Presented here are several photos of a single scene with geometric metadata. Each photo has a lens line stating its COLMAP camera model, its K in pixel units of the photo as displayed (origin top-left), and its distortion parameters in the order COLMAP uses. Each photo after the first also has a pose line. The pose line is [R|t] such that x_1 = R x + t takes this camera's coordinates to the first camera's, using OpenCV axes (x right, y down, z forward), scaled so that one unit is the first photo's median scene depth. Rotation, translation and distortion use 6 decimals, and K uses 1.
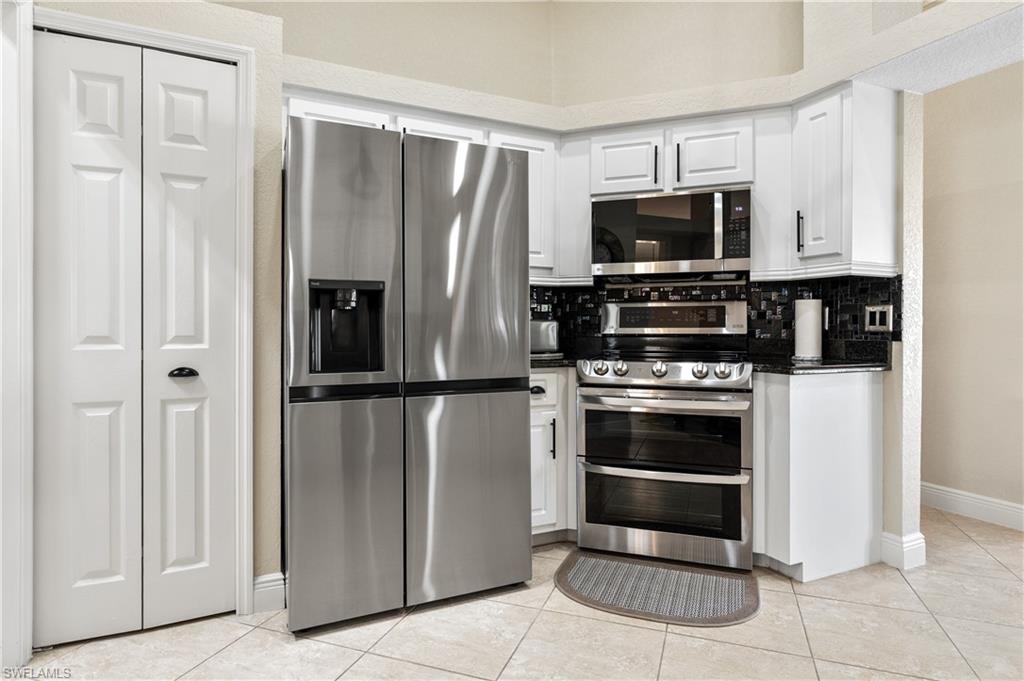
lens RADIAL K [[563.5, 0, 513.4], [0, 563.5, 326.8], [0, 0, 1]] dist [0.004793, 0.001050]
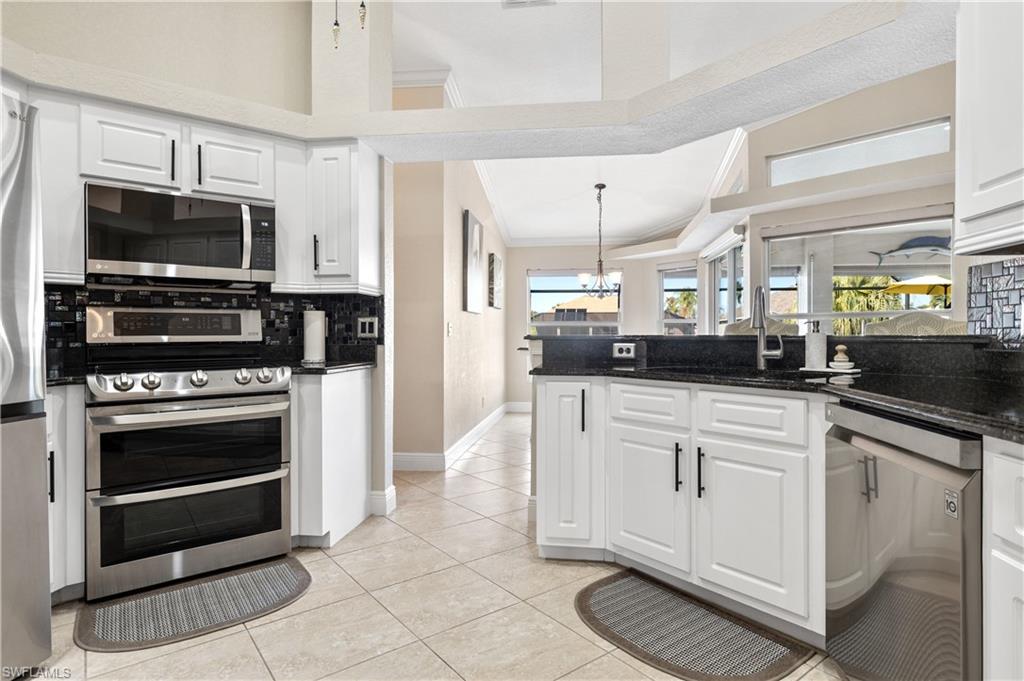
lens RADIAL K [[571.1, 0, 523.3], [0, 571.1, 335.8], [0, 0, 1]] dist [0.006634, 0.001580]
pose [[0.519516, -0.006339, 0.854437, -0.277763], [0.001391, 0.999977, 0.006573, -0.003776], [-0.854460, -0.002226, 0.519513, 0.016795]]
